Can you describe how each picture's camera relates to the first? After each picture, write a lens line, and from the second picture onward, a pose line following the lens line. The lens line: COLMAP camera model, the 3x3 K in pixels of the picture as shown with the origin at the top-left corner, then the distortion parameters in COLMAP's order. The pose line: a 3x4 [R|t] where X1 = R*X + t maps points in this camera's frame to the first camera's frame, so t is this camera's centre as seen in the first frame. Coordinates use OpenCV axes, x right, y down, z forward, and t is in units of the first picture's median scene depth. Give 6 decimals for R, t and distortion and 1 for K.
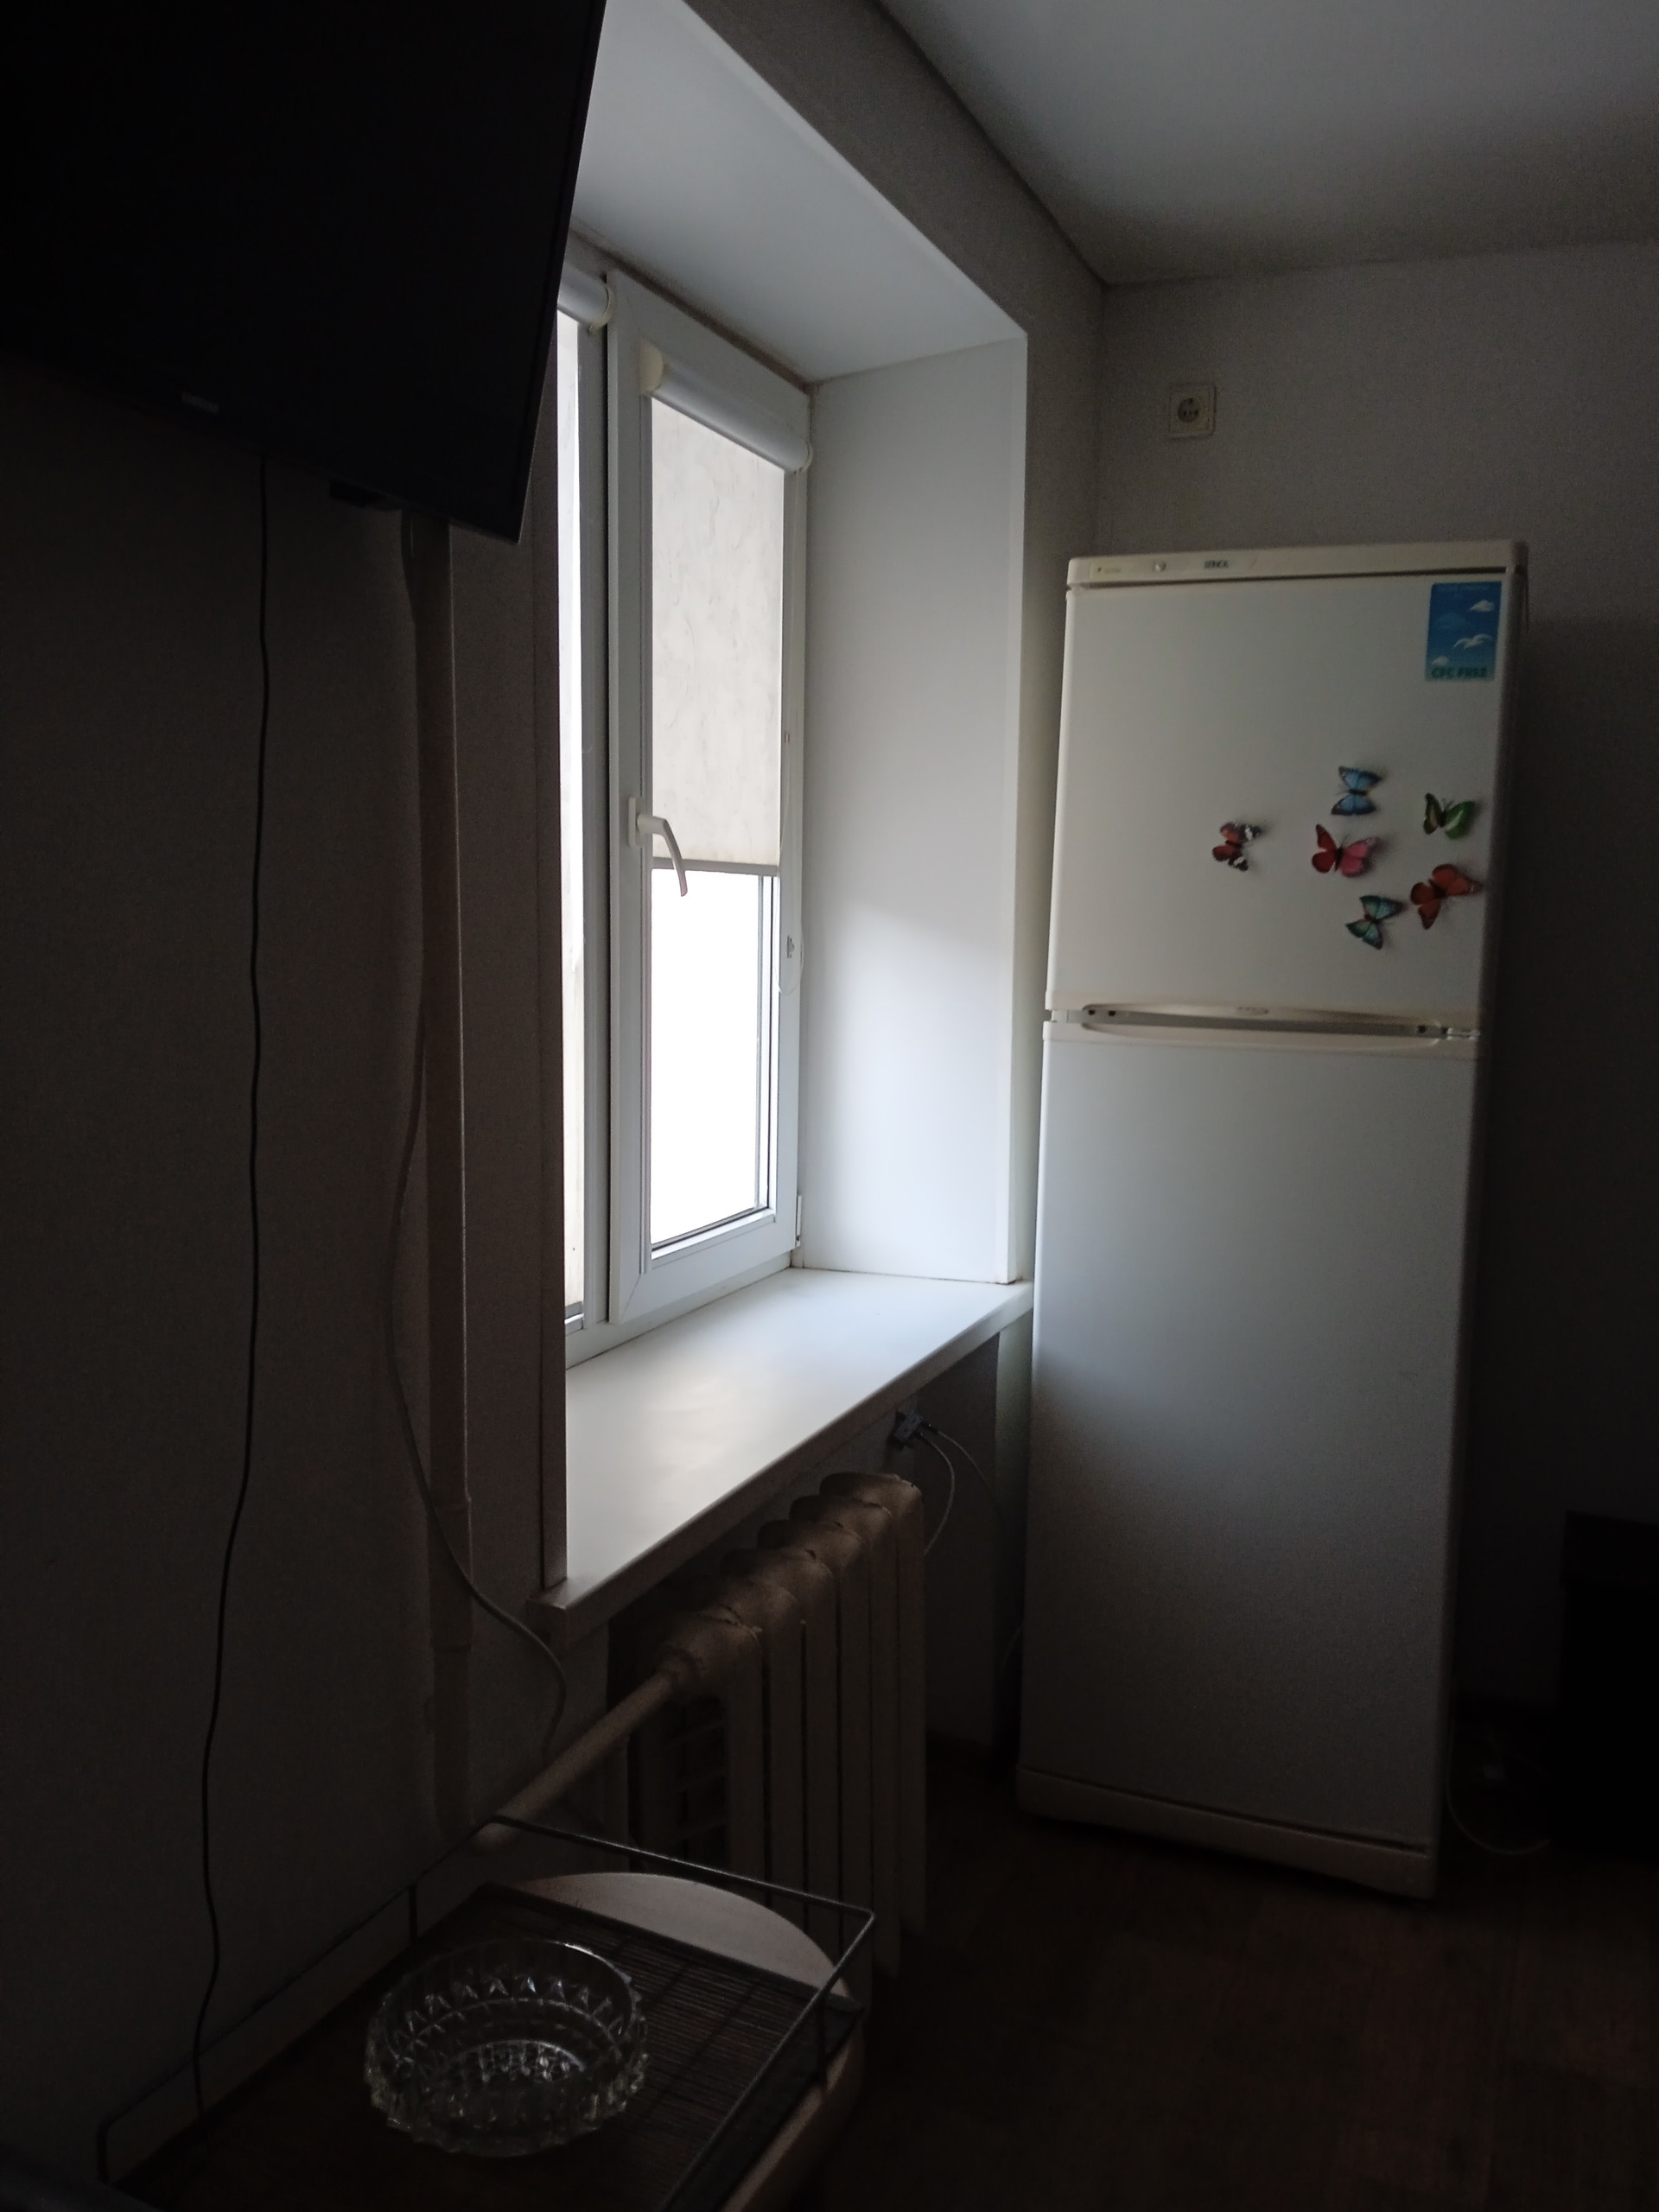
lens RADIAL K [[1860.6, 0, 827.9], [0, 1860.6, 1105.8], [0, 0, 1]] dist [0.108074, -0.147918]
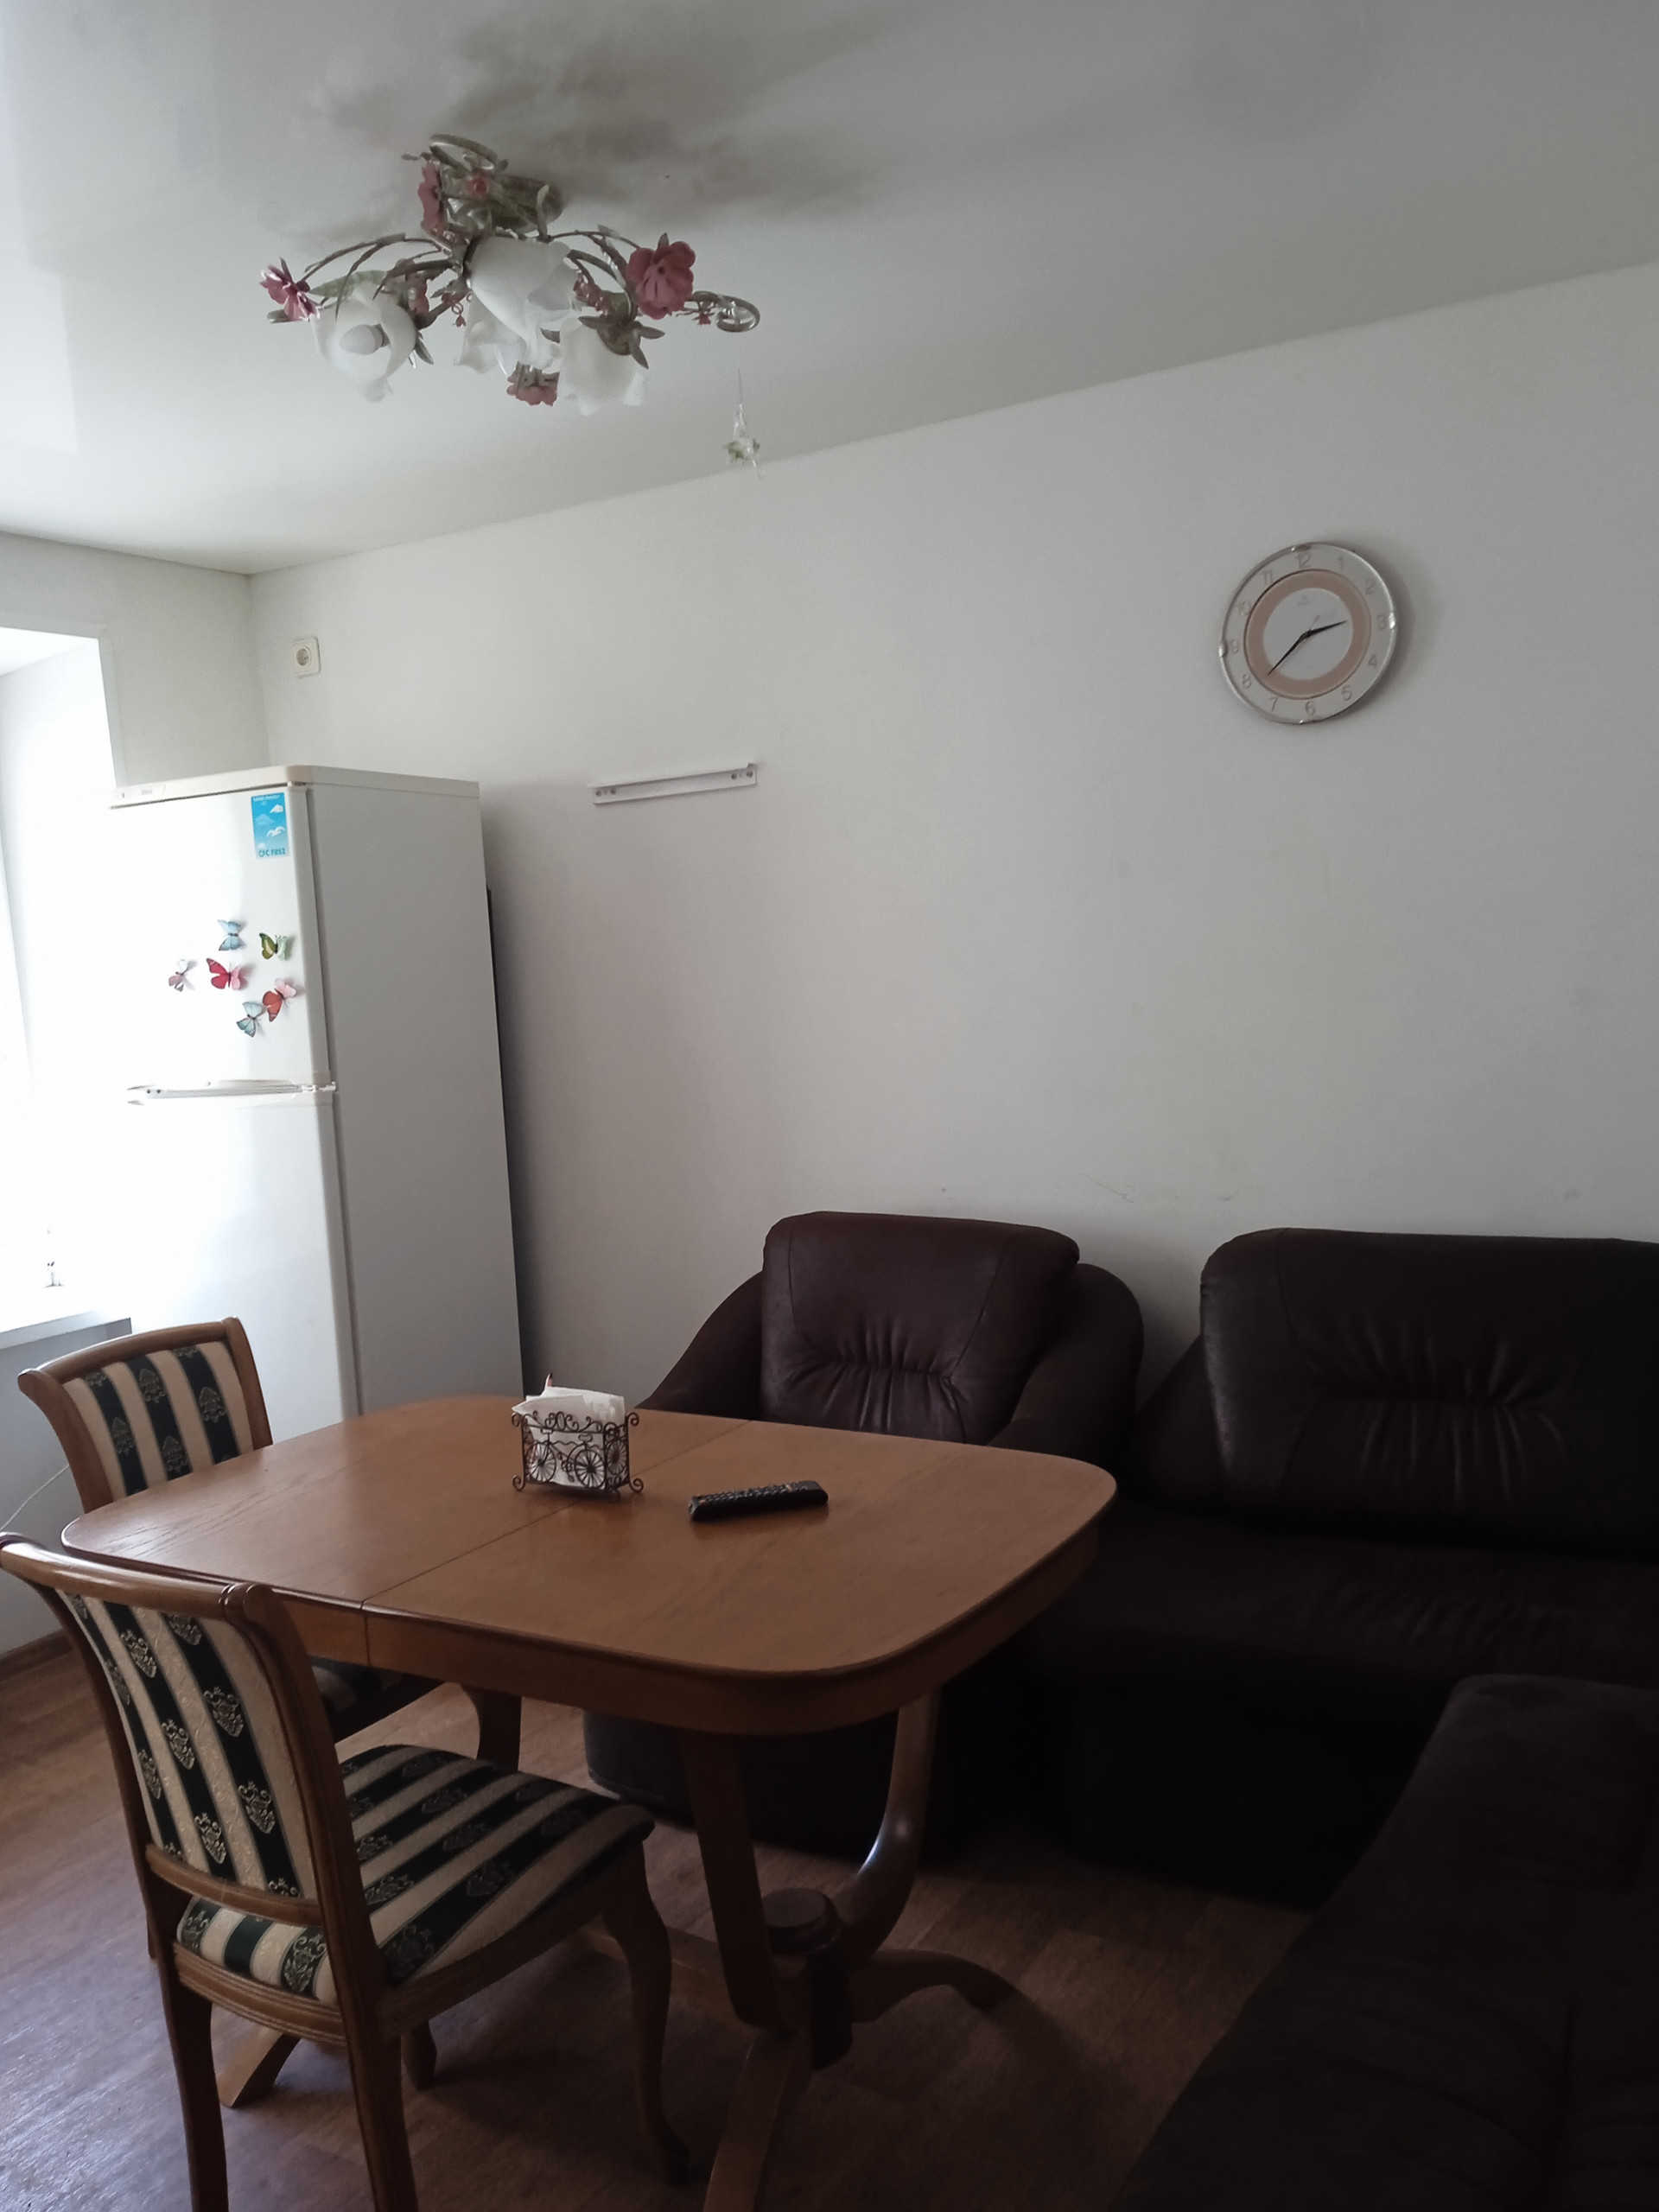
lens RADIAL K [[1860.6, 0, 827.7], [0, 1860.6, 1096.7], [0, 0, 1]] dist [0.108074, -0.147918]
pose [[0.984869, -0.083432, -0.151895, 0.976603], [0.077664, 0.996029, -0.043526, 0.065337], [0.154923, 0.031070, 0.987438, -0.410291]]
